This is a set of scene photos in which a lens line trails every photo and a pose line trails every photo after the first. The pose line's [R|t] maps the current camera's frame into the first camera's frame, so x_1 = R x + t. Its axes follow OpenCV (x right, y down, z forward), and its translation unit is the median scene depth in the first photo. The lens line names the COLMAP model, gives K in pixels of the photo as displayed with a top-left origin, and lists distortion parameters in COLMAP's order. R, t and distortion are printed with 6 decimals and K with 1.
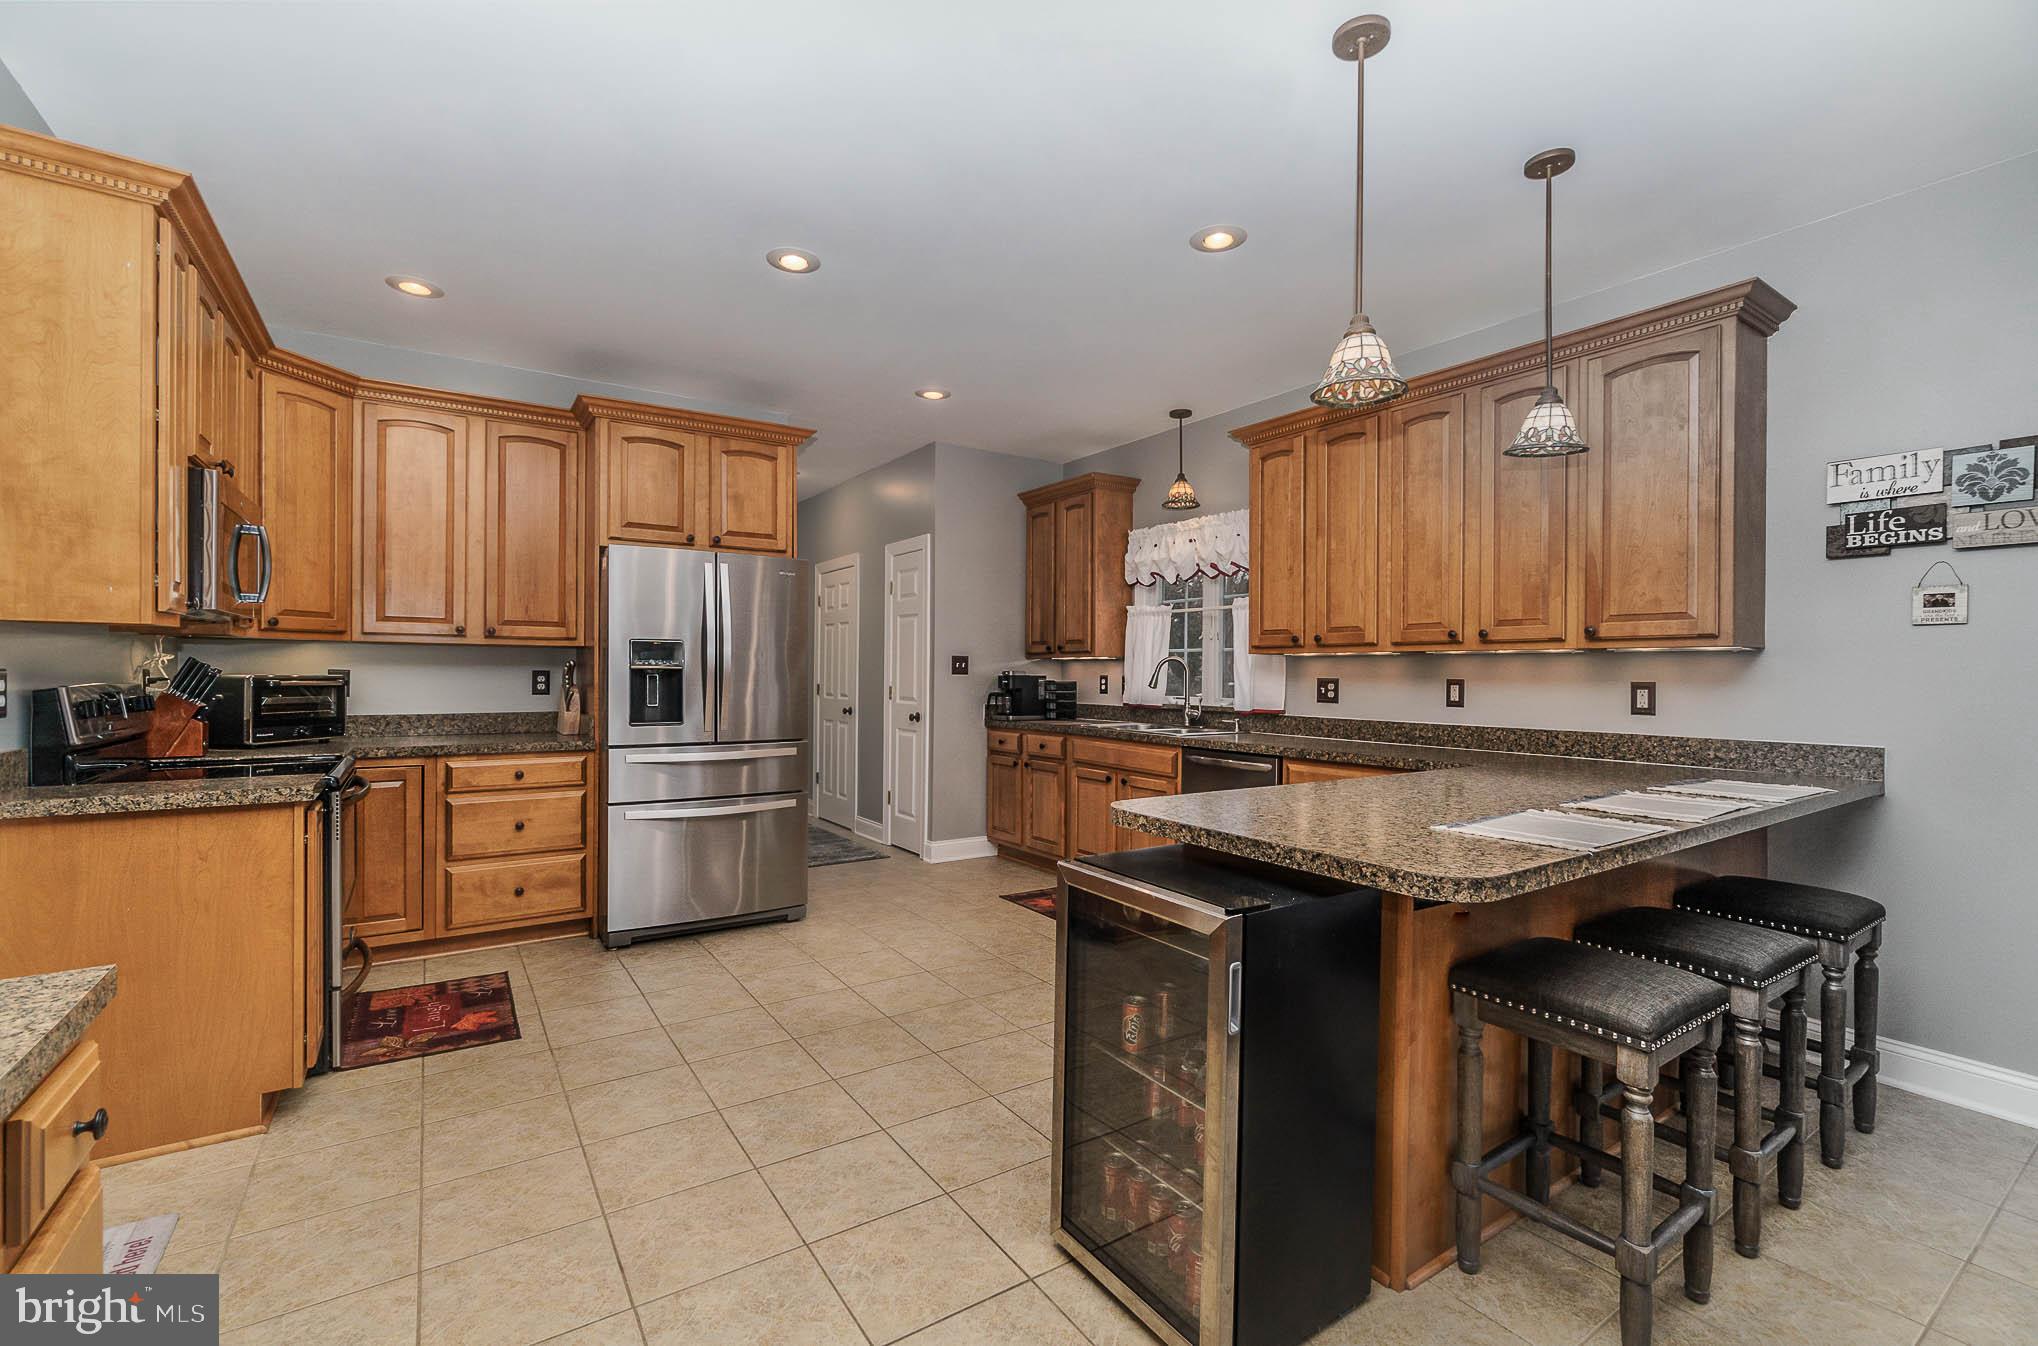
lens RADIAL K [[877.9, 0, 1017.0], [0, 877.9, 673.1], [0, 0, 1]] dist [-0.001283, -0.000188]
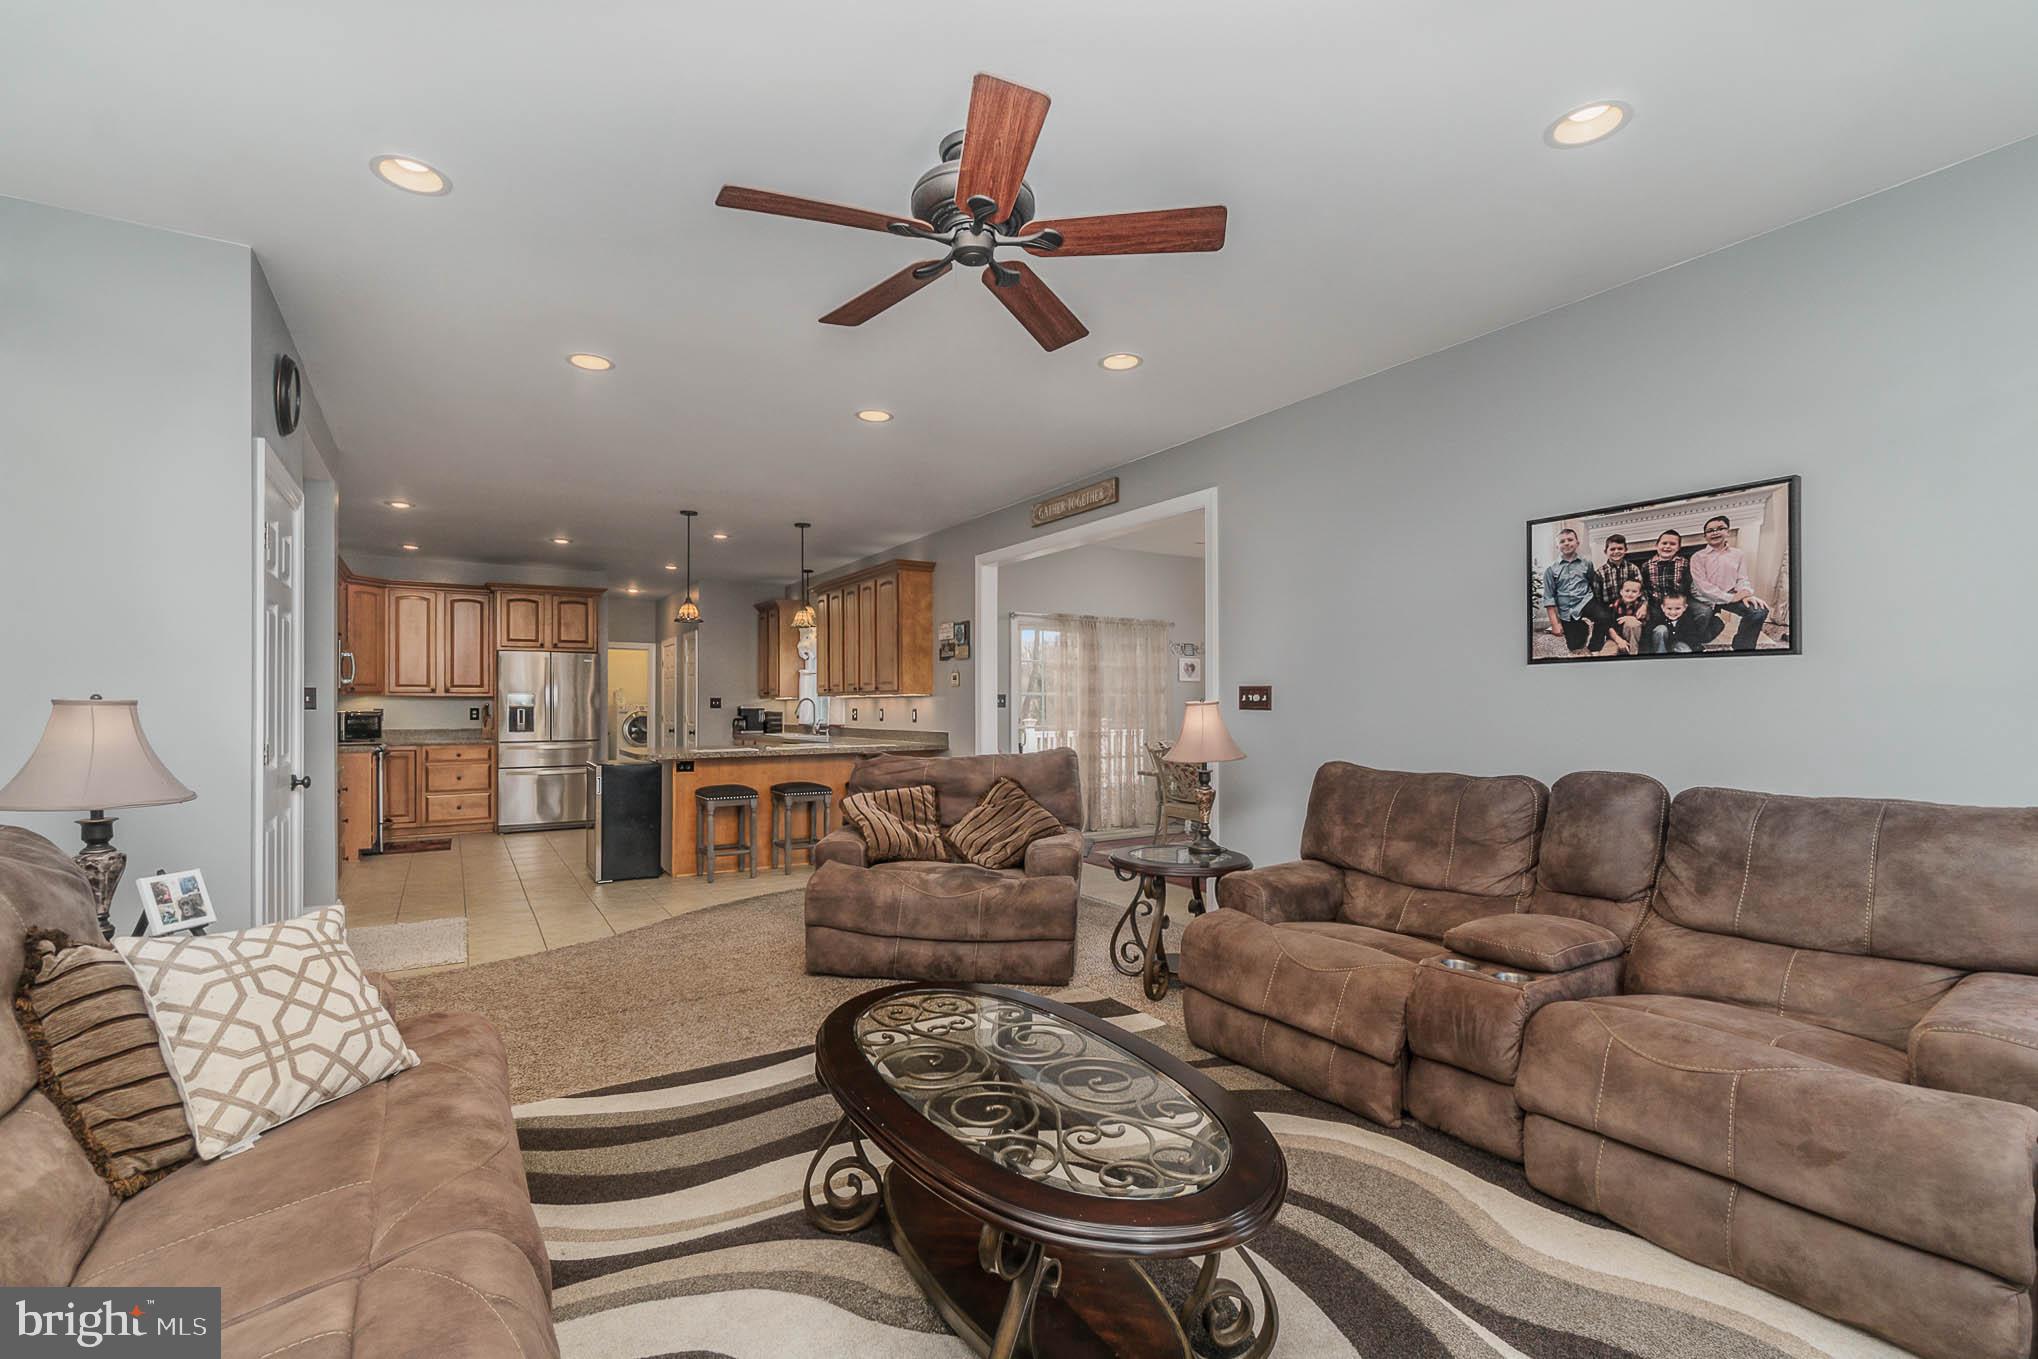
lens RADIAL K [[894.1, 0, 1011.2], [0, 894.1, 695.2], [0, 0, 1]] dist [-0.001591, 0.001481]
pose [[0.999707, -0.006858, -0.023217, 0.843206], [0.006650, 0.999937, -0.009029, -0.005862], [0.023278, 0.008872, 0.999690, -1.173006]]
